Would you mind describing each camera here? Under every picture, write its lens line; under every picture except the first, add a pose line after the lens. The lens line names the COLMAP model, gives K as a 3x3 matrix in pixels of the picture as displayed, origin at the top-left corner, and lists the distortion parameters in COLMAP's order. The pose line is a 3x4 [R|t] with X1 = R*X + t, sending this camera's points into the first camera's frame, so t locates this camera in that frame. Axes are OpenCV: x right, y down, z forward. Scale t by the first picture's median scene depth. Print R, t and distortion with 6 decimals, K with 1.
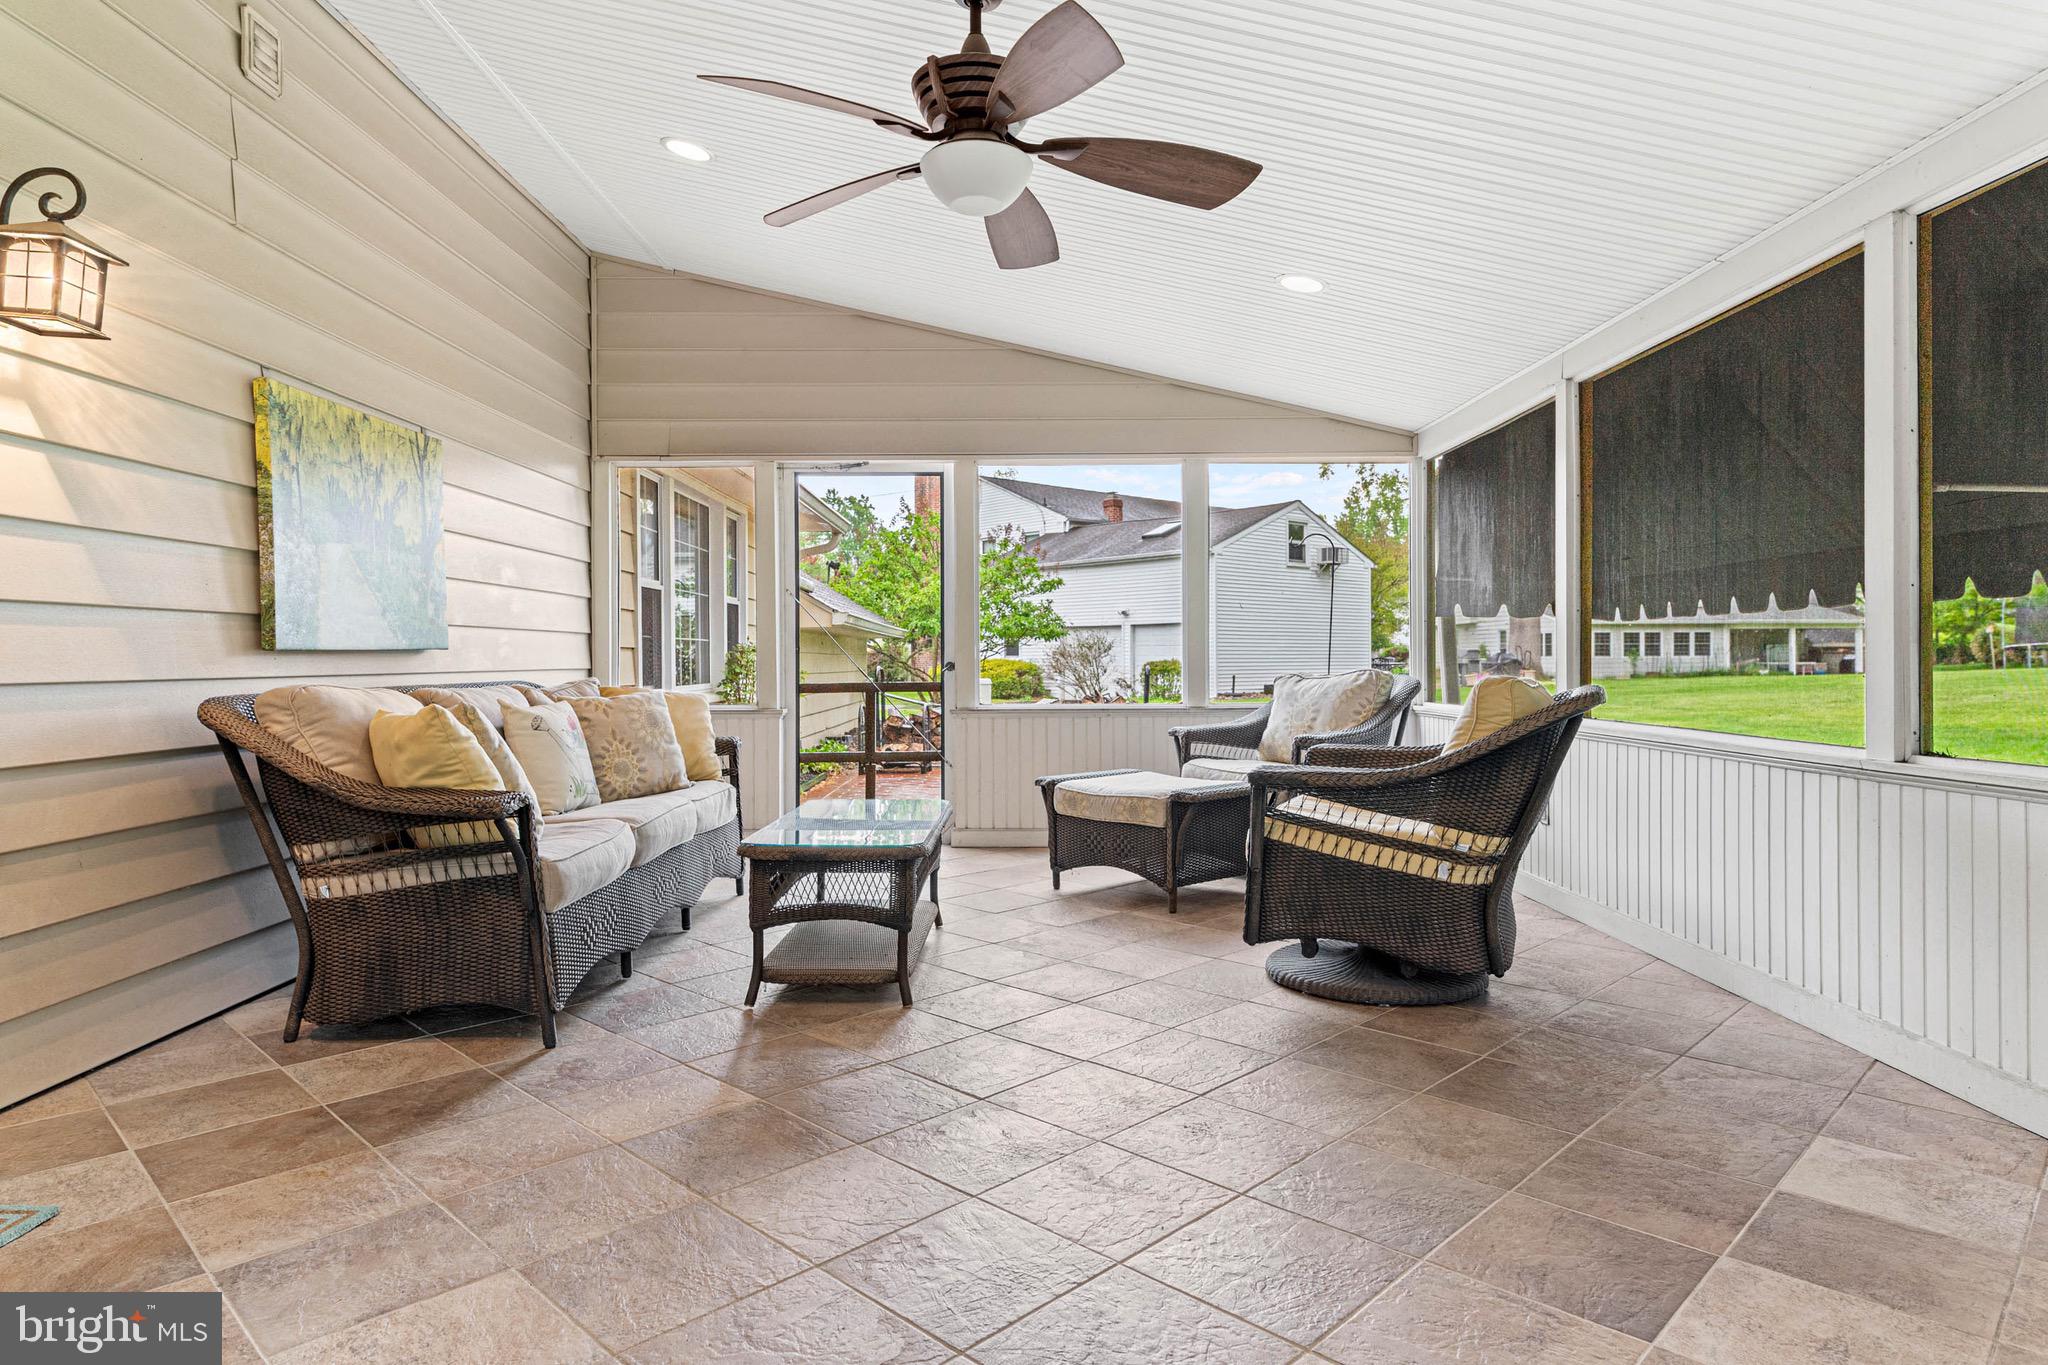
lens RADIAL K [[1189.7, 0, 1024.9], [0, 1189.7, 682.6], [0, 0, 1]] dist [-0.003063, -0.001084]
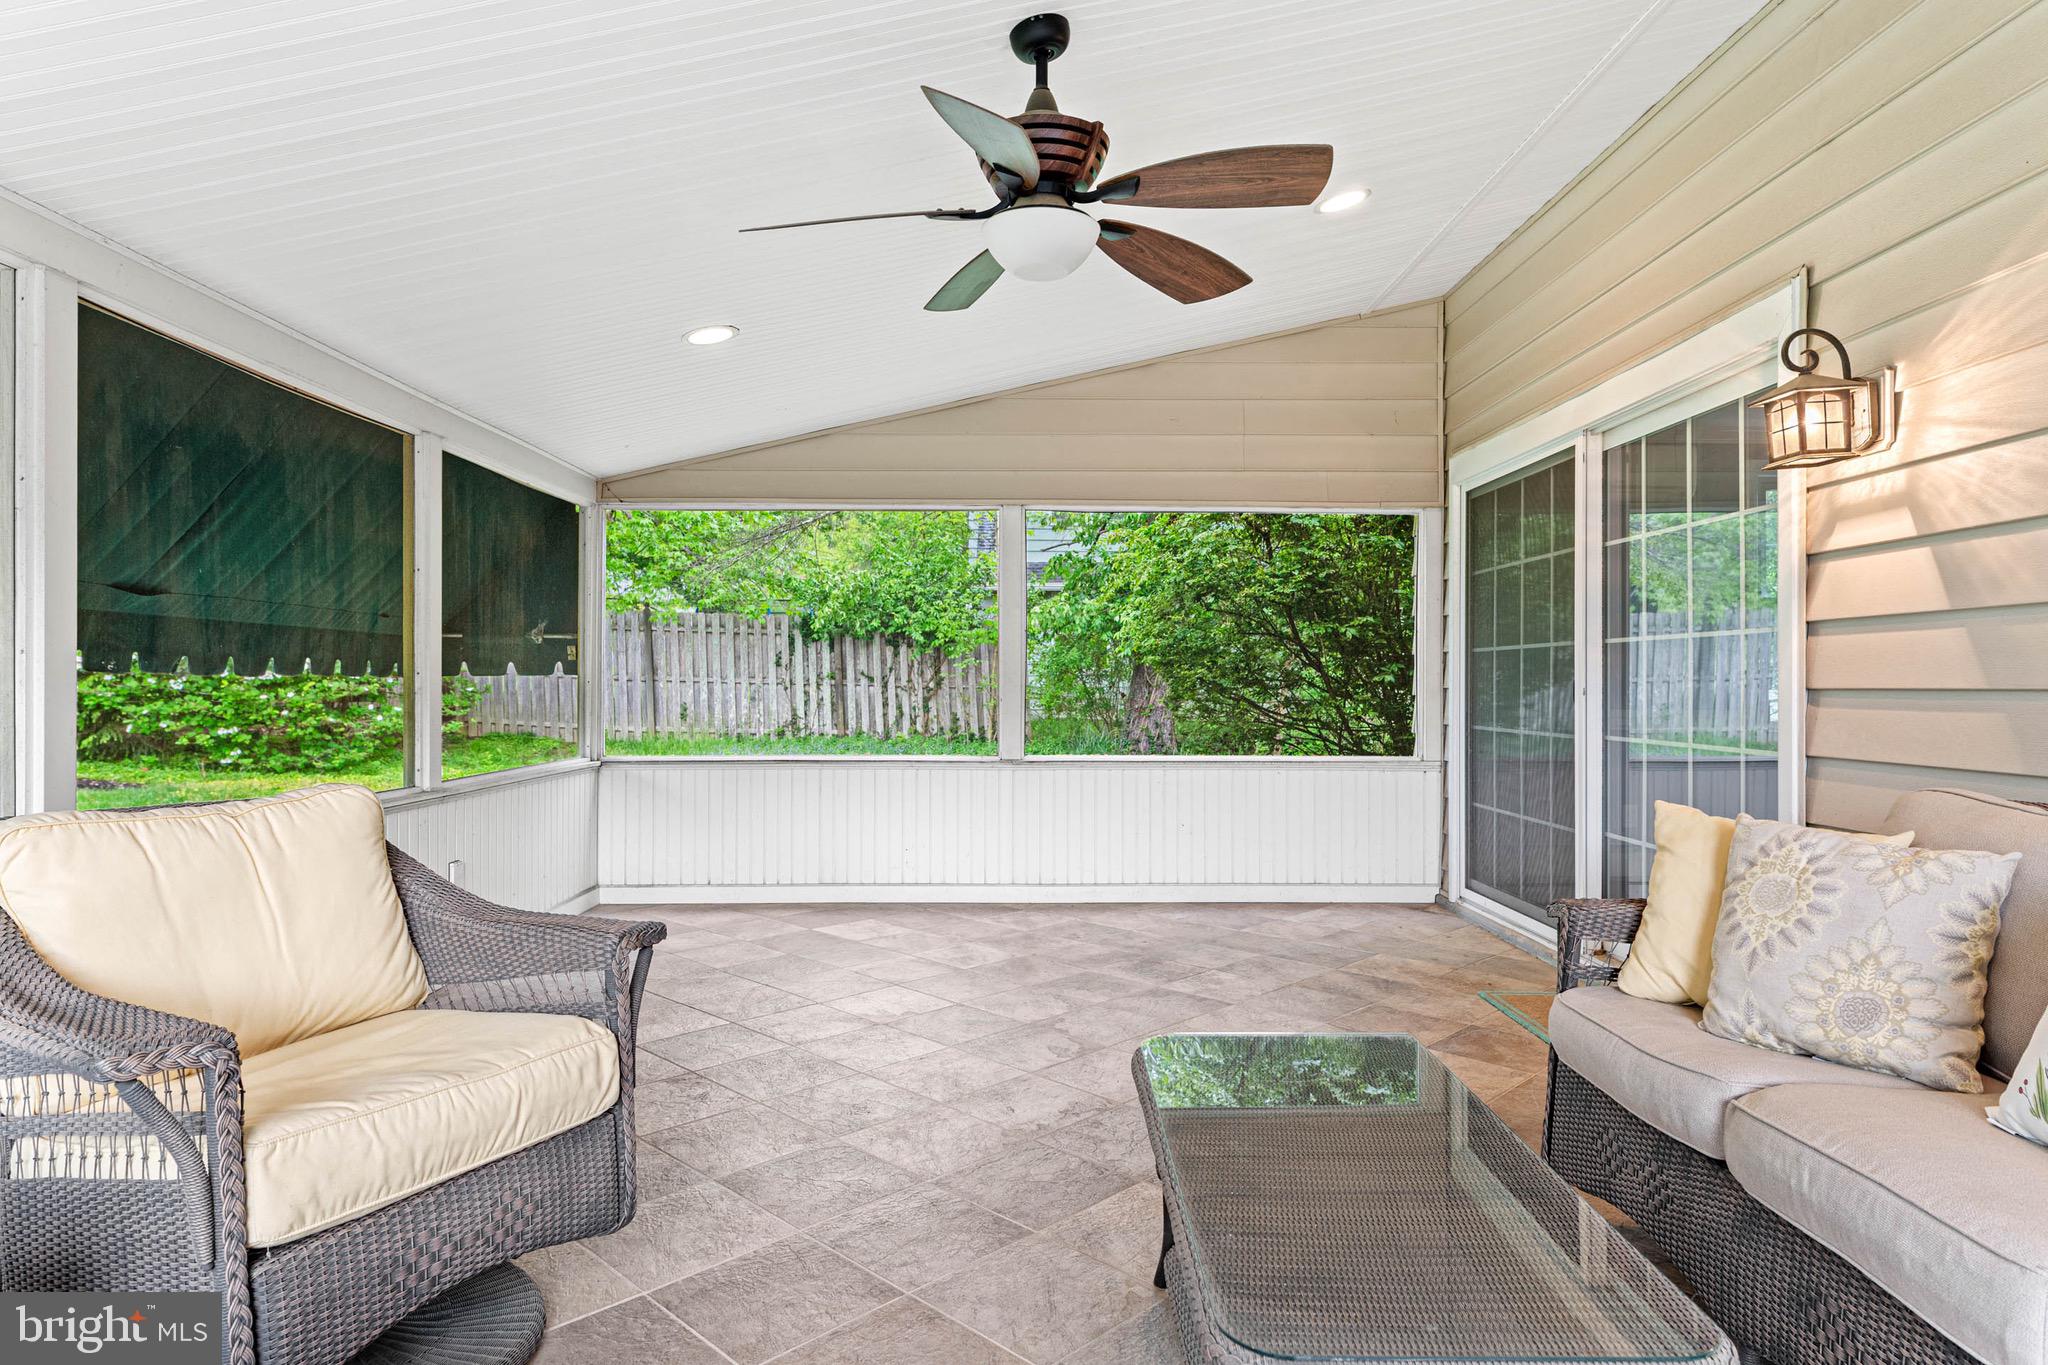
lens RADIAL K [[1189.7, 0, 1024.9], [0, 1189.7, 682.6], [0, 0, 1]] dist [-0.003063, -0.001084]
pose [[-0.999984, 0.002028, 0.005305, -0.032354], [0.002172, 0.999625, 0.027287, -0.096203], [-0.005248, 0.027298, -0.999614, 1.899162]]
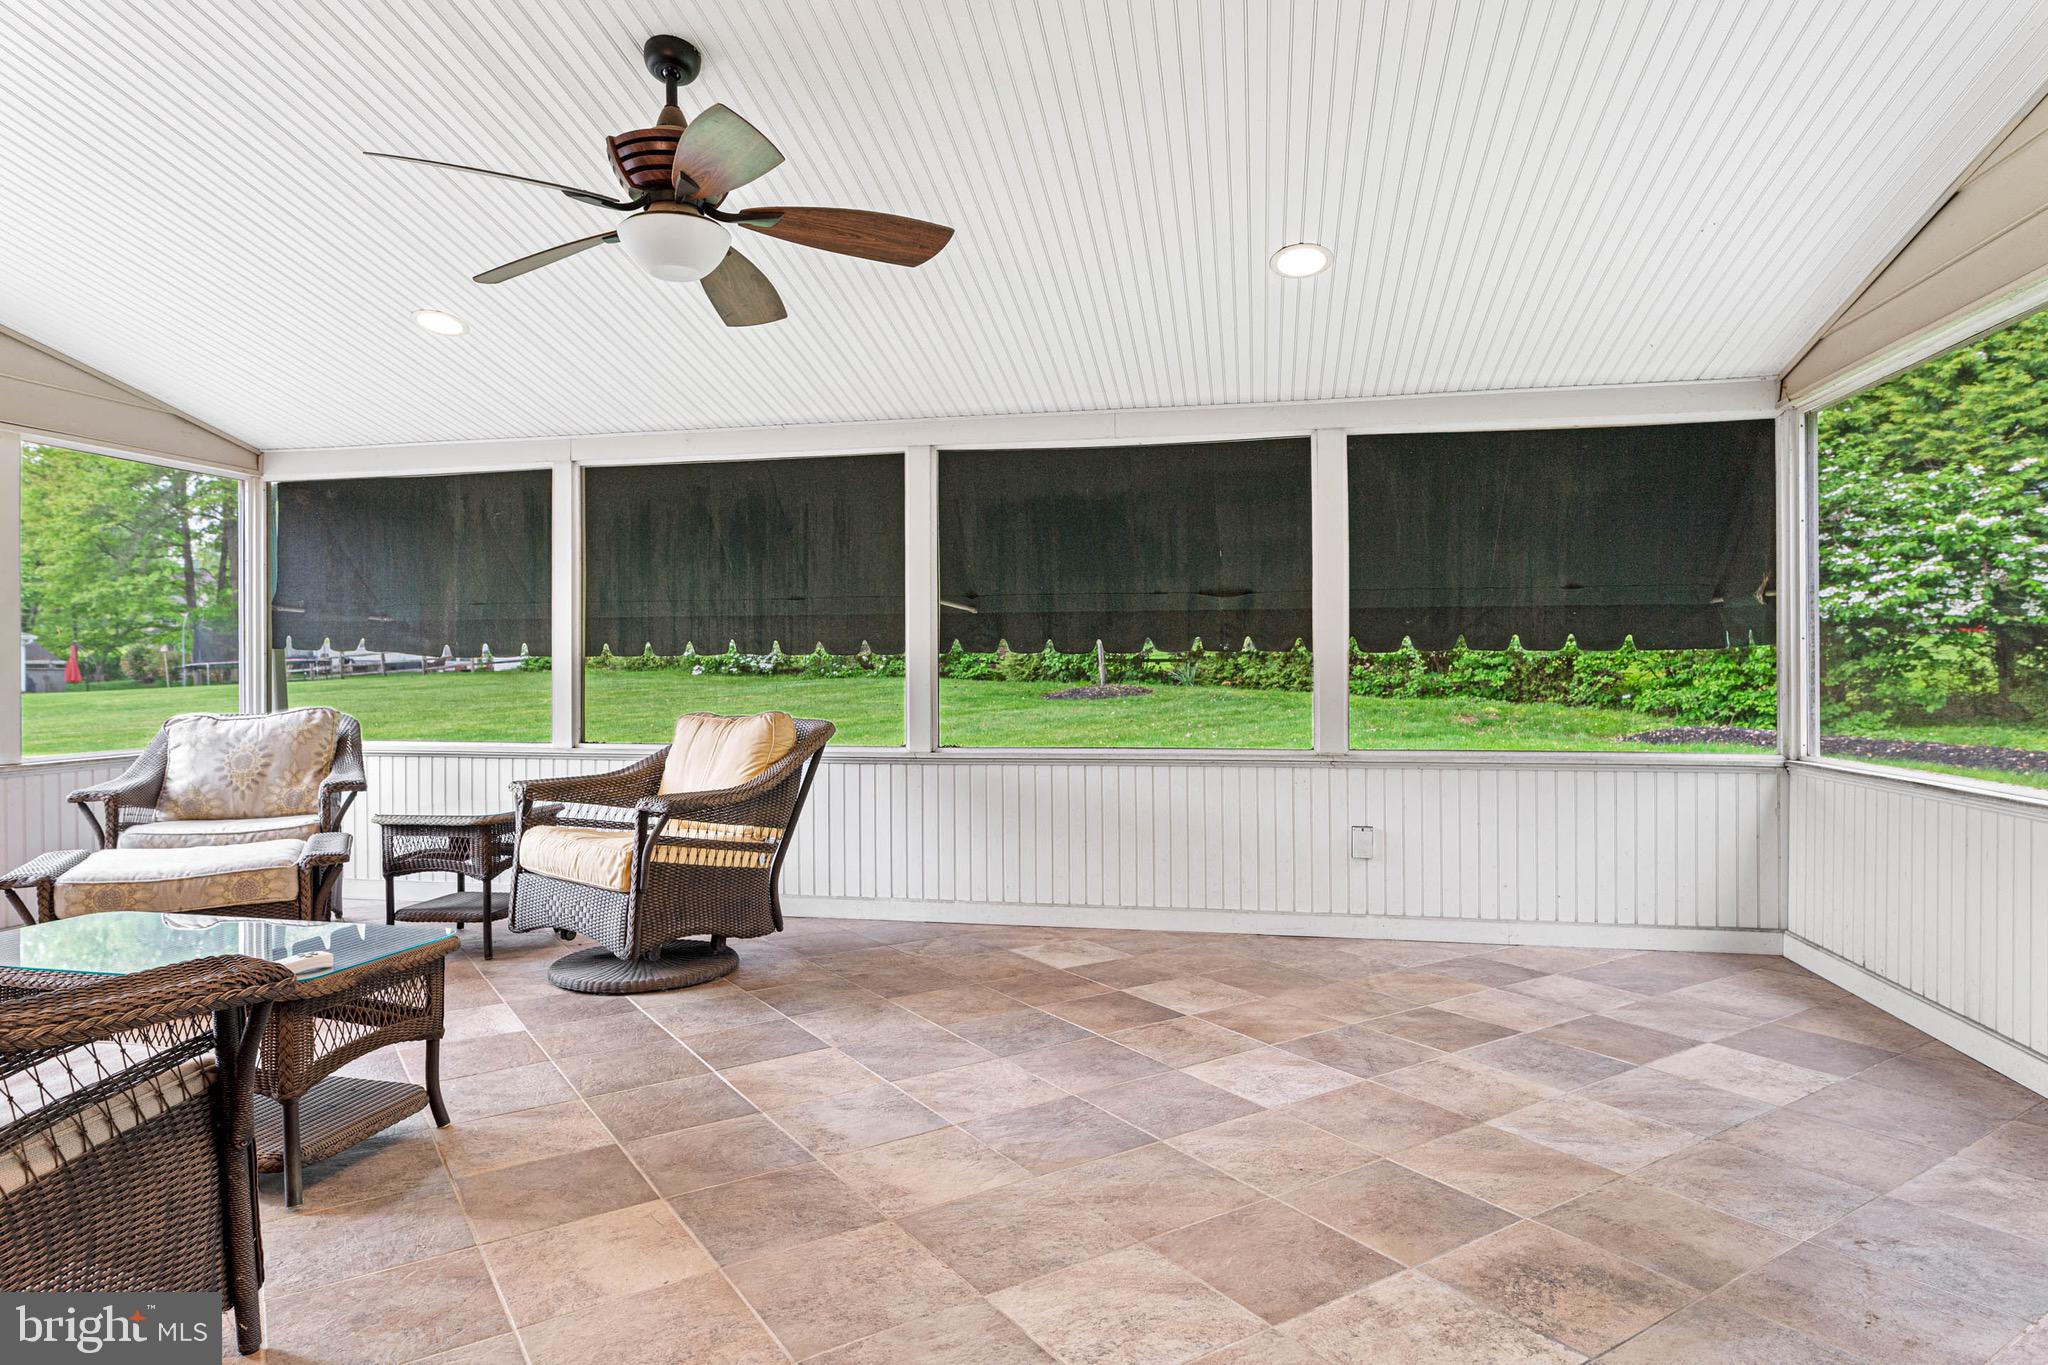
lens RADIAL K [[1189.7, 0, 1024.9], [0, 1189.7, 682.6], [0, 0, 1]] dist [-0.003063, -0.001084]
pose [[0.205352, -0.009964, 0.978638, -0.955510], [0.023108, 0.999719, 0.005330, -0.042603], [-0.978415, 0.021520, 0.205524, 0.475231]]
